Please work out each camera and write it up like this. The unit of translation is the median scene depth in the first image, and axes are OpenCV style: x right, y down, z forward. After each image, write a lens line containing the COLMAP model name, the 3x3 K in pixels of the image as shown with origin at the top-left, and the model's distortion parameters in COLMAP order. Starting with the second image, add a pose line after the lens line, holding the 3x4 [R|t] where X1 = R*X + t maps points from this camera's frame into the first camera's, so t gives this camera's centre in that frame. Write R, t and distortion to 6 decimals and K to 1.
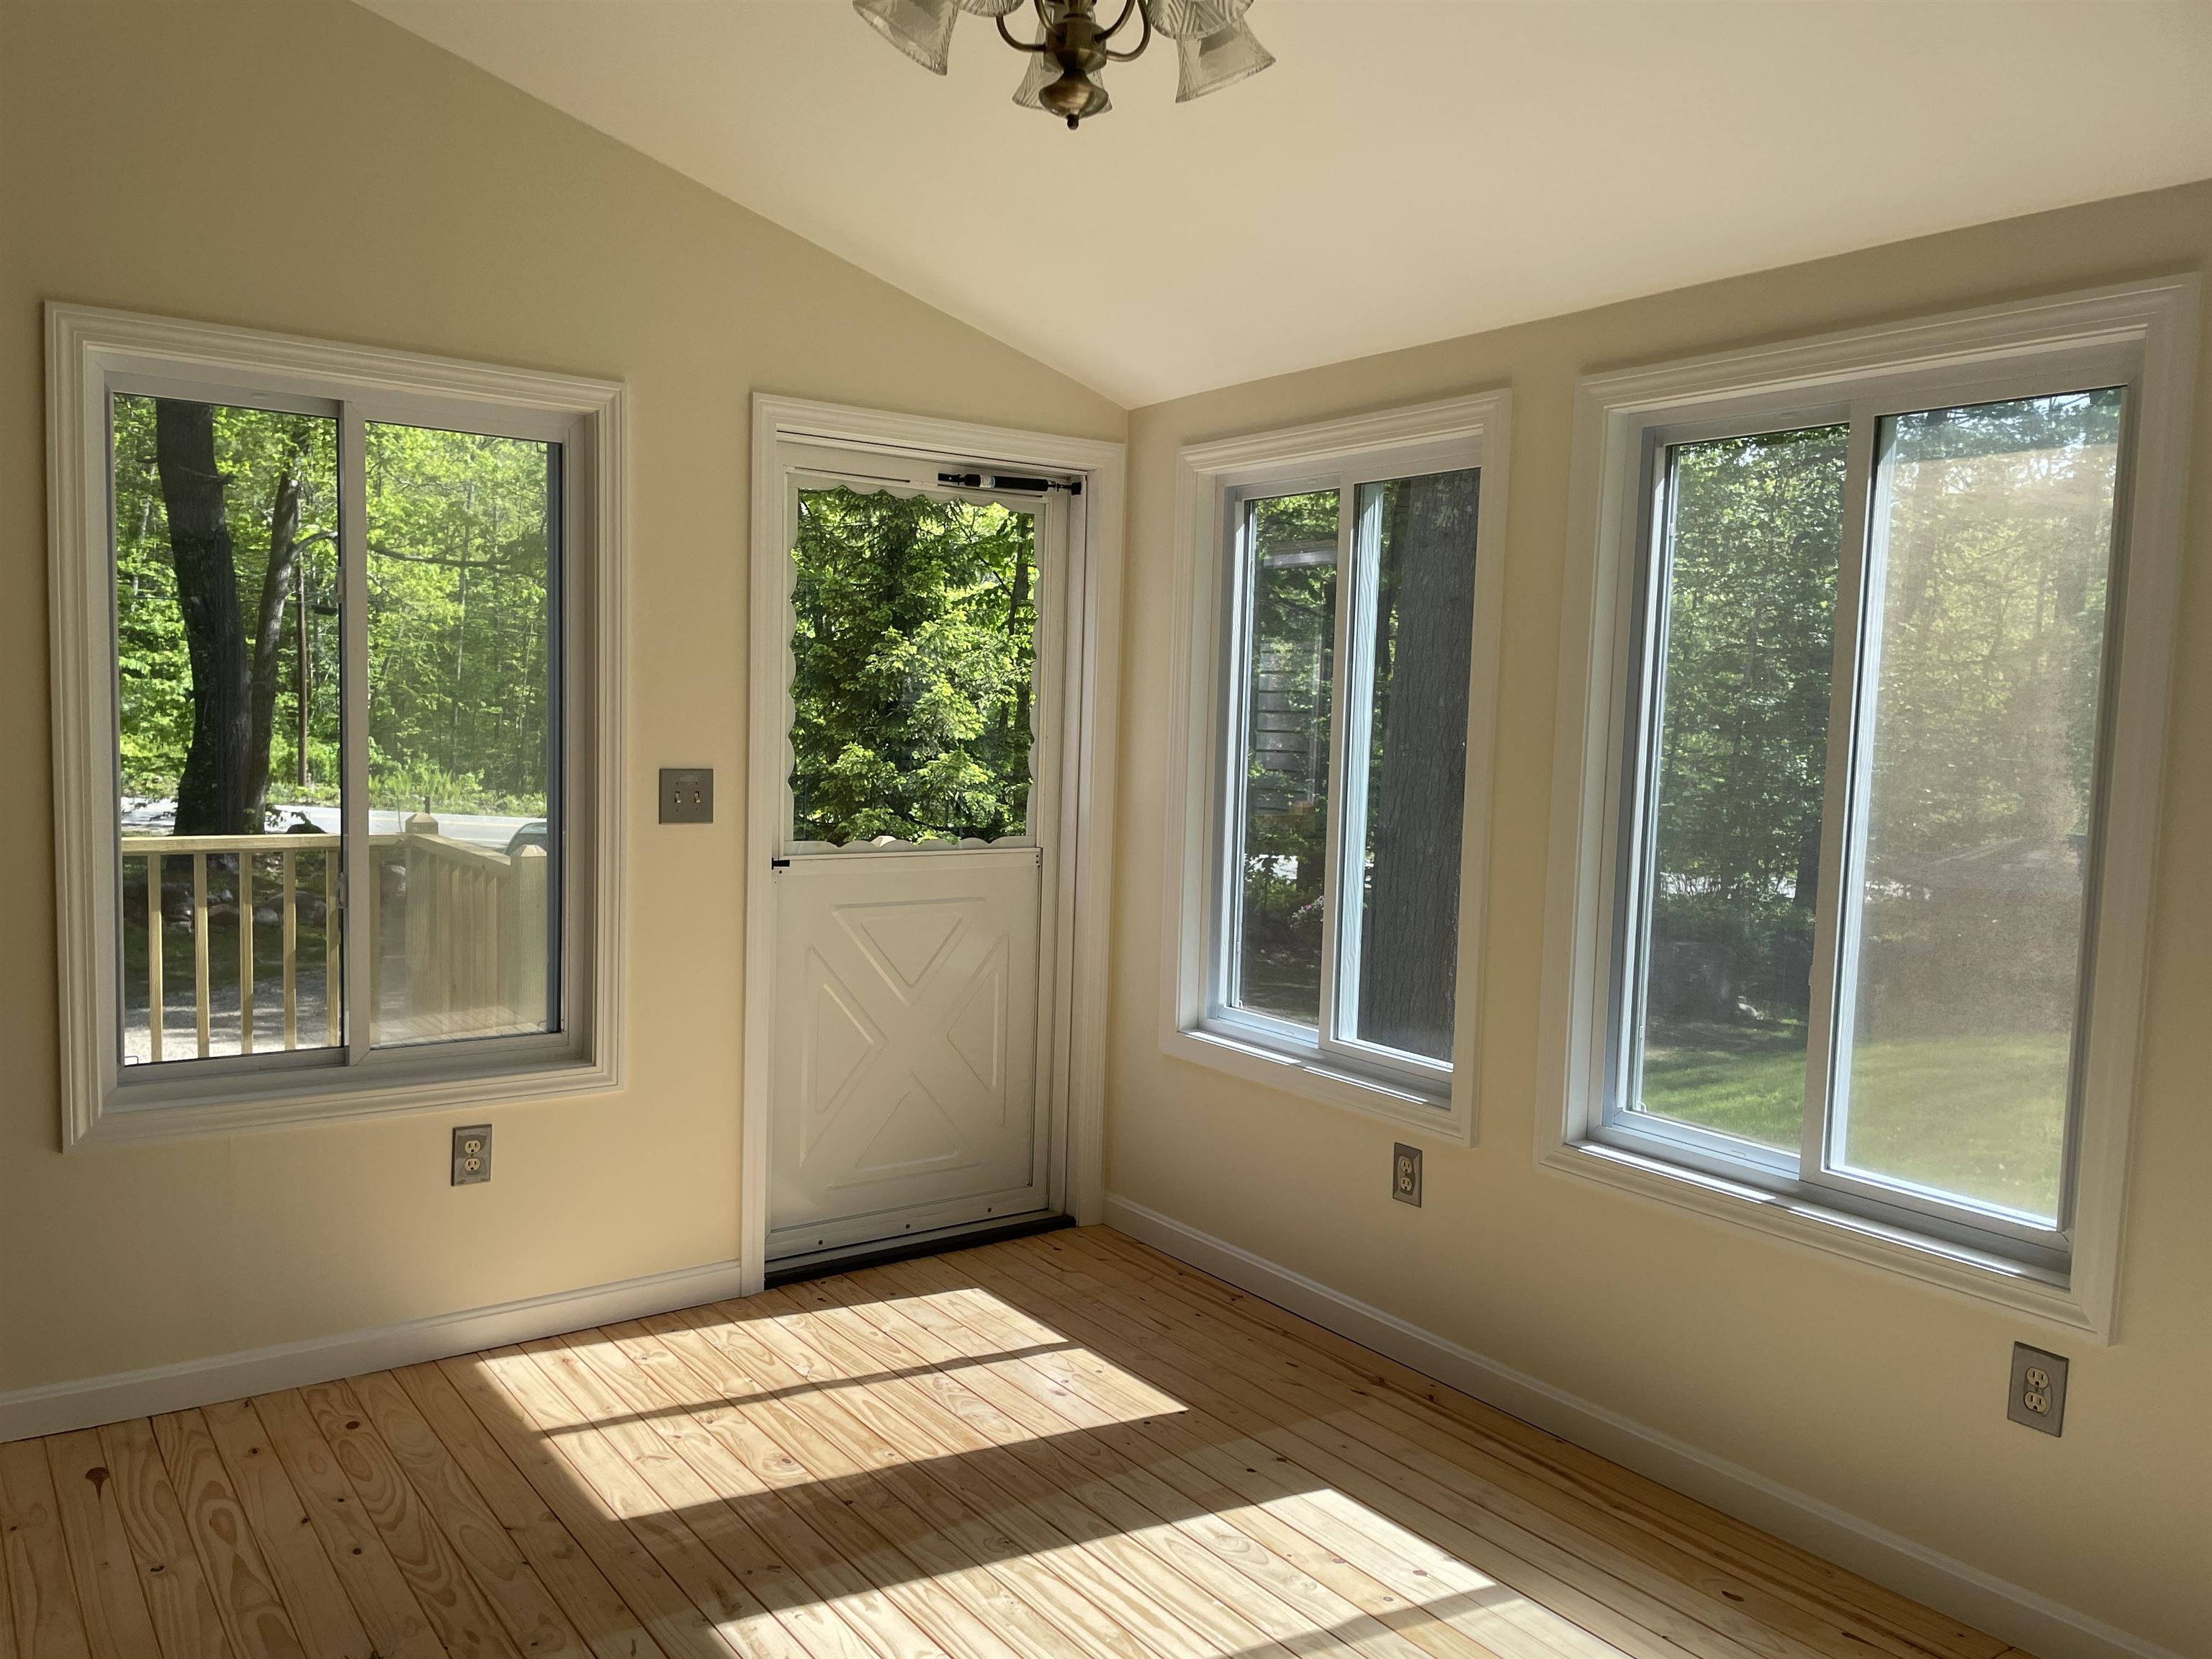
lens RADIAL K [[1649.9, 0, 1091.0], [0, 1649.9, 835.4], [0, 0, 1]] dist [0.108242, -0.144683]
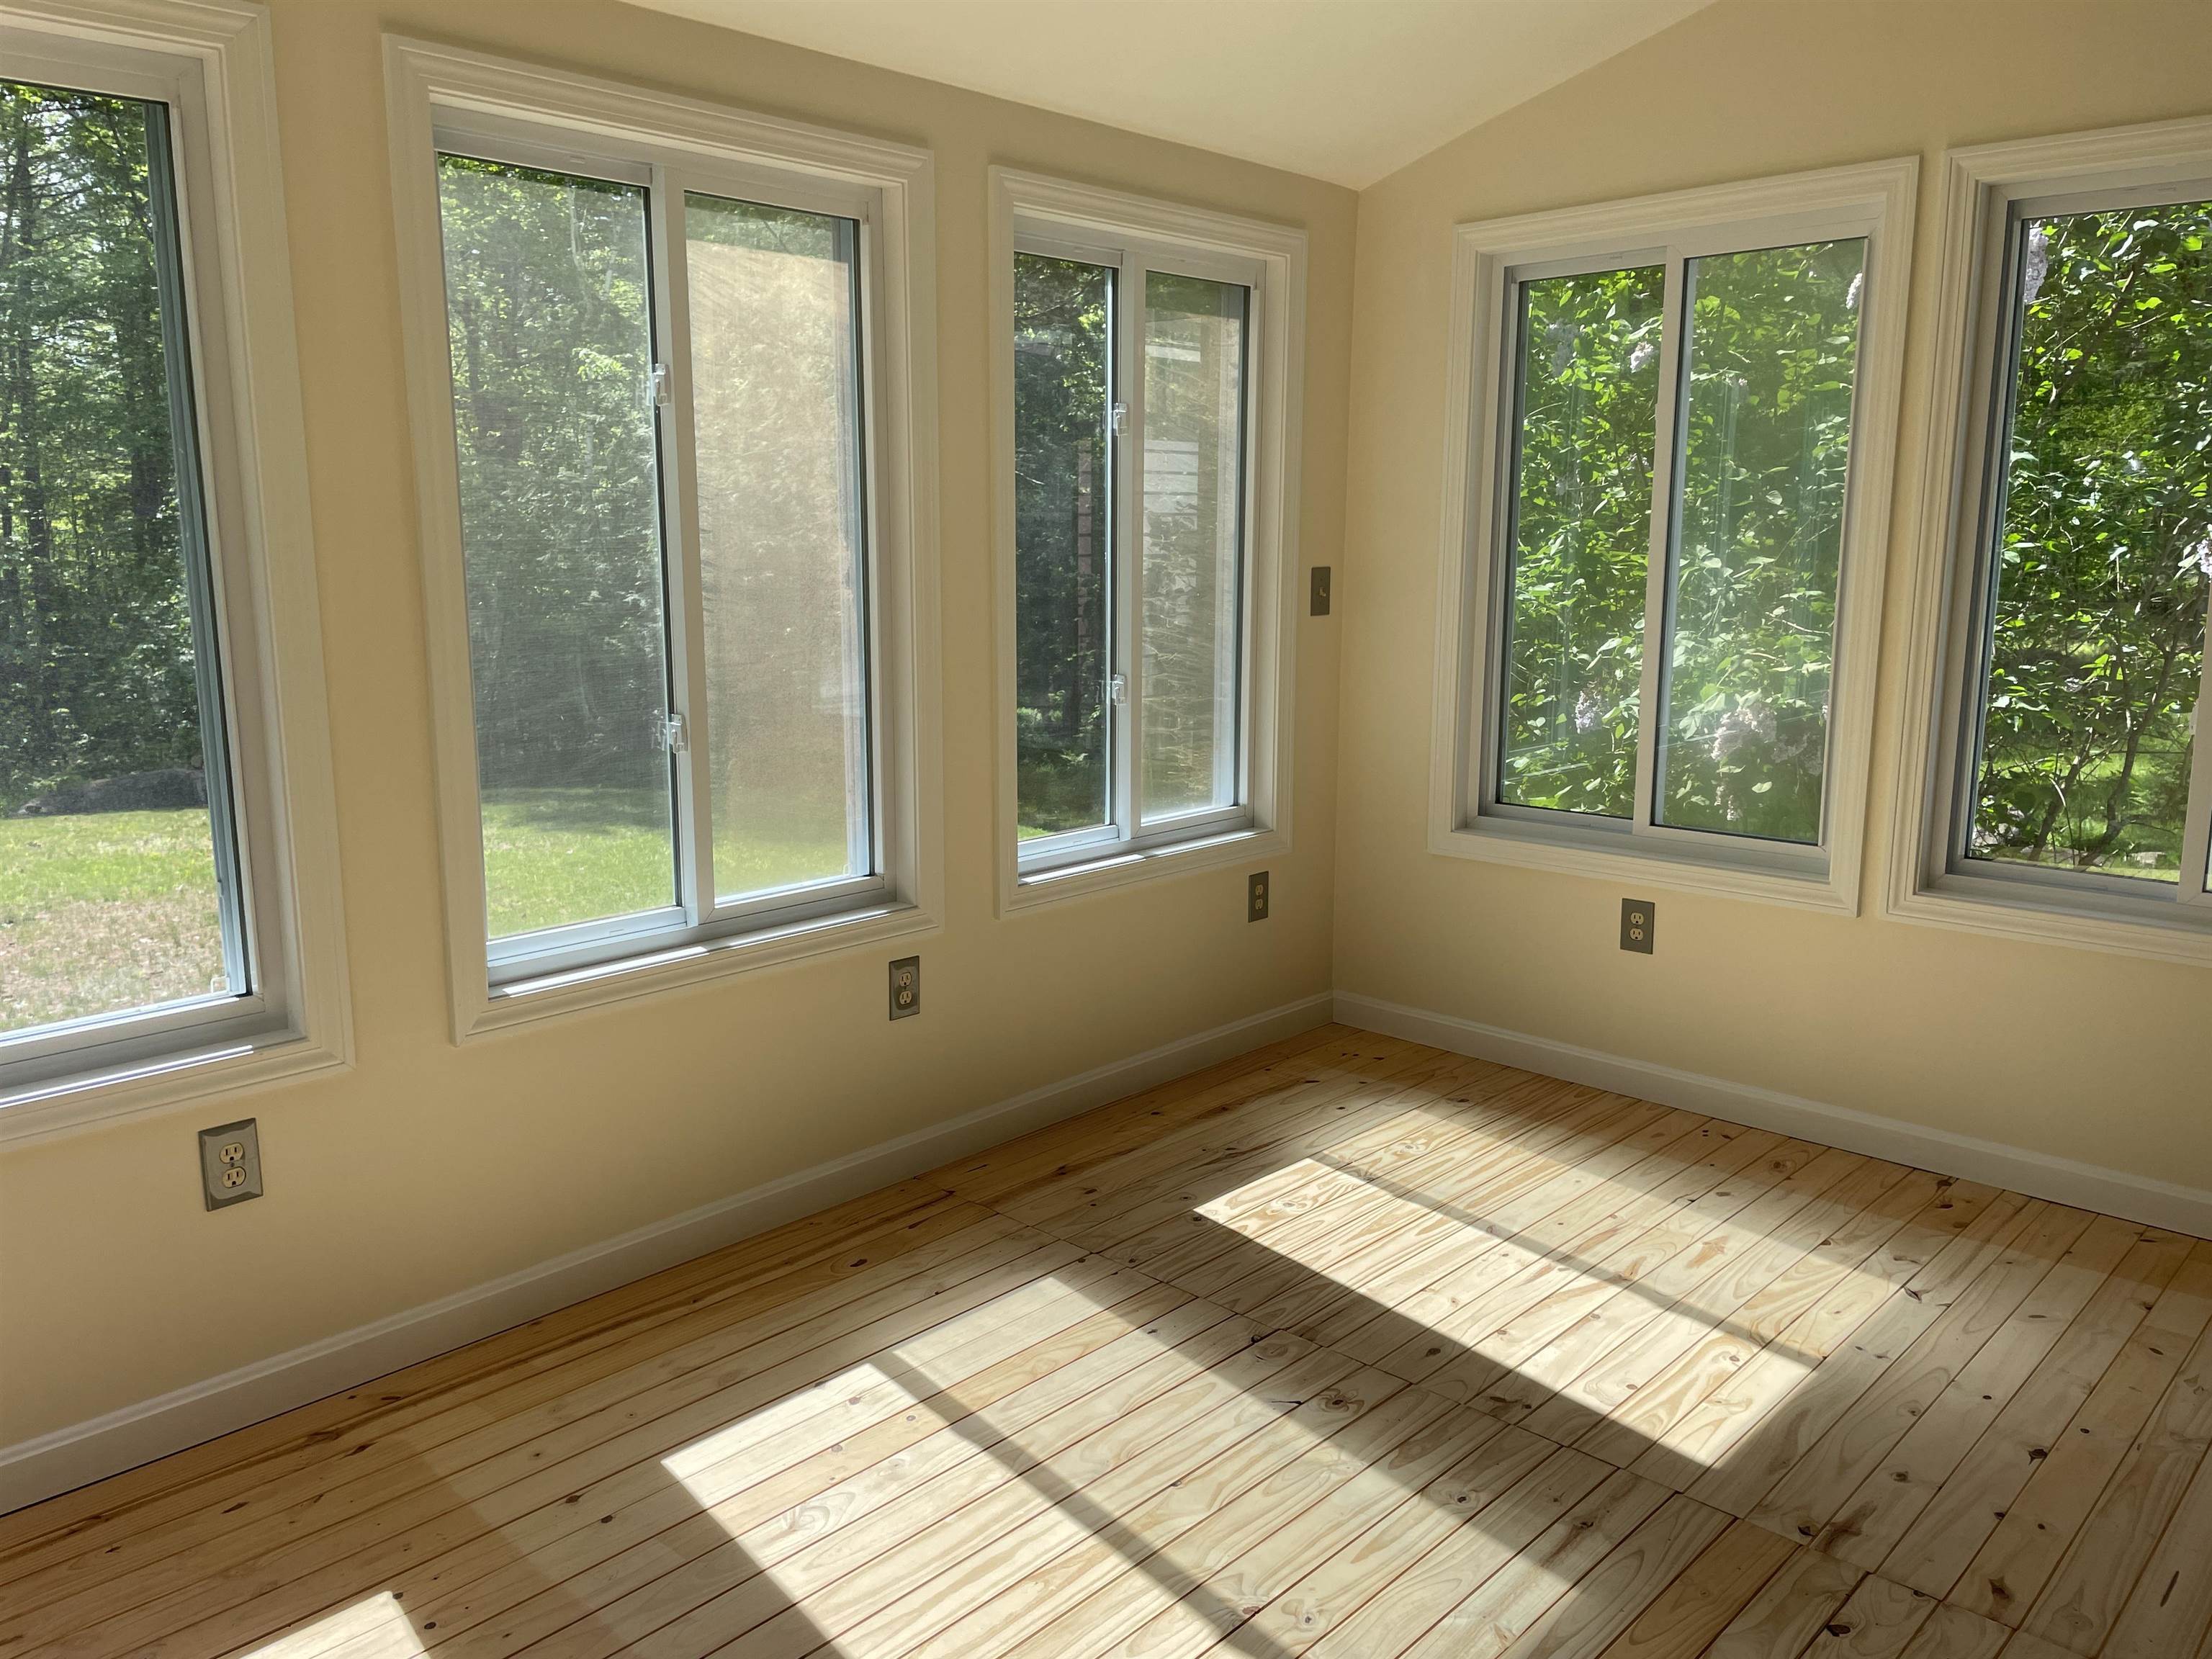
lens RADIAL K [[1680.1, 0, 1112.6], [0, 1680.1, 782.5], [0, 0, 1]] dist [0.097700, -0.150343]
pose [[-0.193502, -0.189205, 0.962683, -0.680146], [0.067440, 0.976342, 0.205445, -0.090615], [-0.978779, 0.104677, -0.176164, 0.968079]]
